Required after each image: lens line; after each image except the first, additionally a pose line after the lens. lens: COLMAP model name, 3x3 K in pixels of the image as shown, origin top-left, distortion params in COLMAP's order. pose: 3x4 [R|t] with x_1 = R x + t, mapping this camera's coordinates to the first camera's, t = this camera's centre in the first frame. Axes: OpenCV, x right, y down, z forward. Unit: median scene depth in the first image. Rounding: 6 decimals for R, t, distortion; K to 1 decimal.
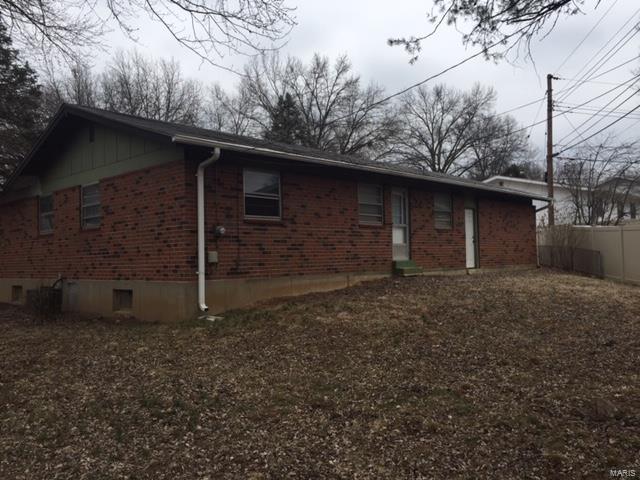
lens RADIAL K [[546.5, 0, 320.0], [0, 546.5, 240.0], [0, 0, 1]] dist [0.082764, -0.110361]
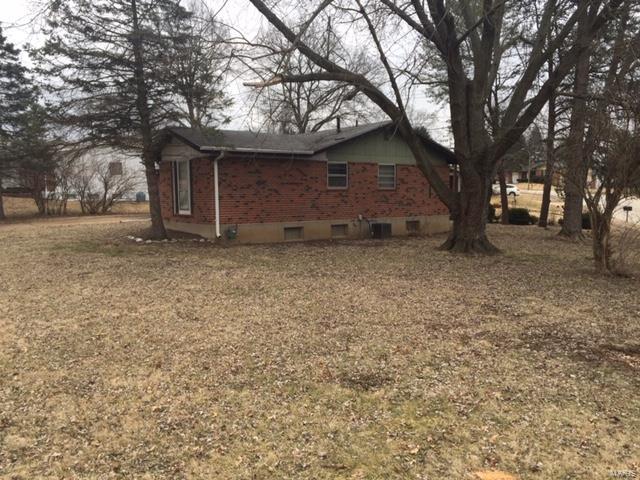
lens RADIAL K [[546.5, 0, 320.0], [0, 546.5, 240.0], [0, 0, 1]] dist [0.082764, -0.110361]
pose [[0.163256, -0.018544, 0.986409, -2.229254], [0.003476, 0.999828, 0.018221, 0.111815], [-0.986578, 0.000455, 0.163293, 0.927627]]
